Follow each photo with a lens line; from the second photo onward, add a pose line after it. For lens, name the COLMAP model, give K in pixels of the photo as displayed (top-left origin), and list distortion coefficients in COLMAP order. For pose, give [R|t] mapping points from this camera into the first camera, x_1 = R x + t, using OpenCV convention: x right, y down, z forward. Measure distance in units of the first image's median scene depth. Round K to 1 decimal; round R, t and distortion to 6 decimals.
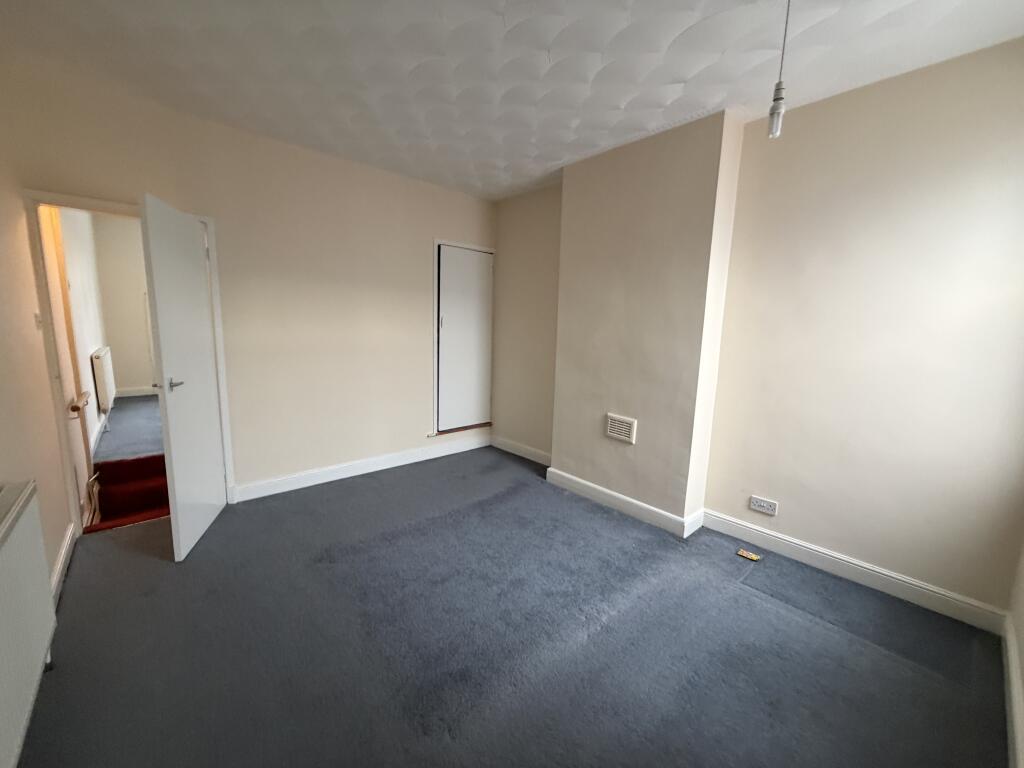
lens RADIAL K [[407.3, 0, 511.9], [0, 407.3, 383.4], [0, 0, 1]] dist [-0.000005, 0.001227]
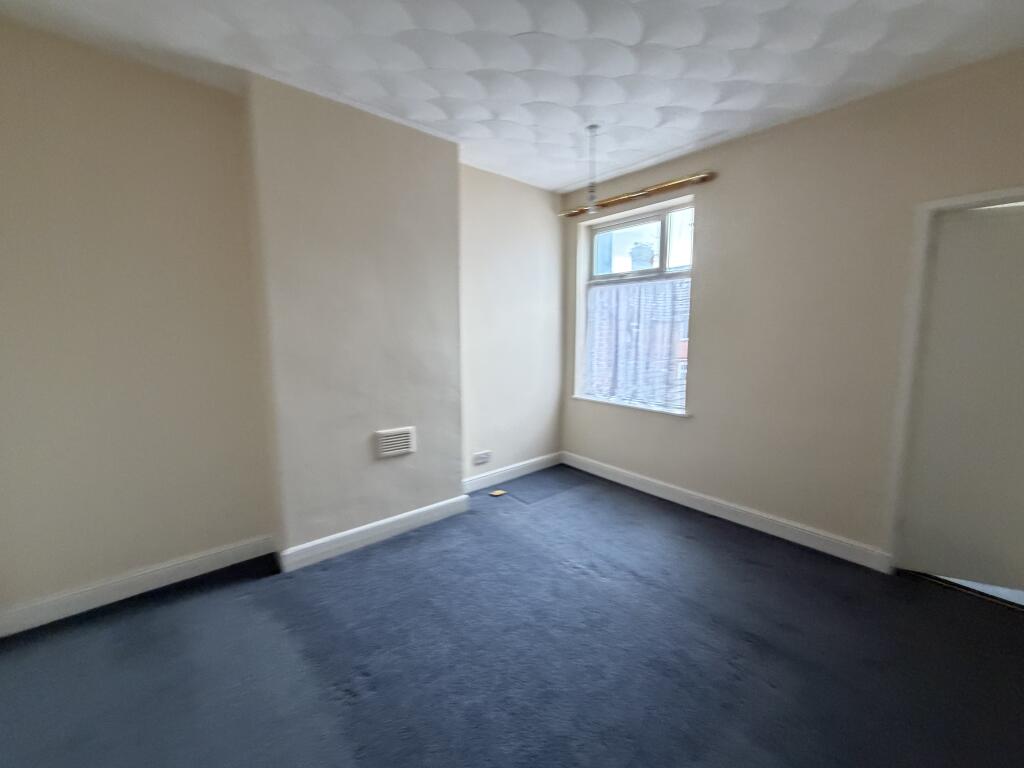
lens RADIAL K [[407.3, 0, 513.7], [0, 407.3, 380.2], [0, 0, 1]] dist [-0.000005, 0.001227]
pose [[0.020705, -0.147911, 0.988784, -0.596908], [0.145748, 0.978877, 0.143377, -0.113767], [-0.989105, 0.141145, 0.041825, 0.707720]]
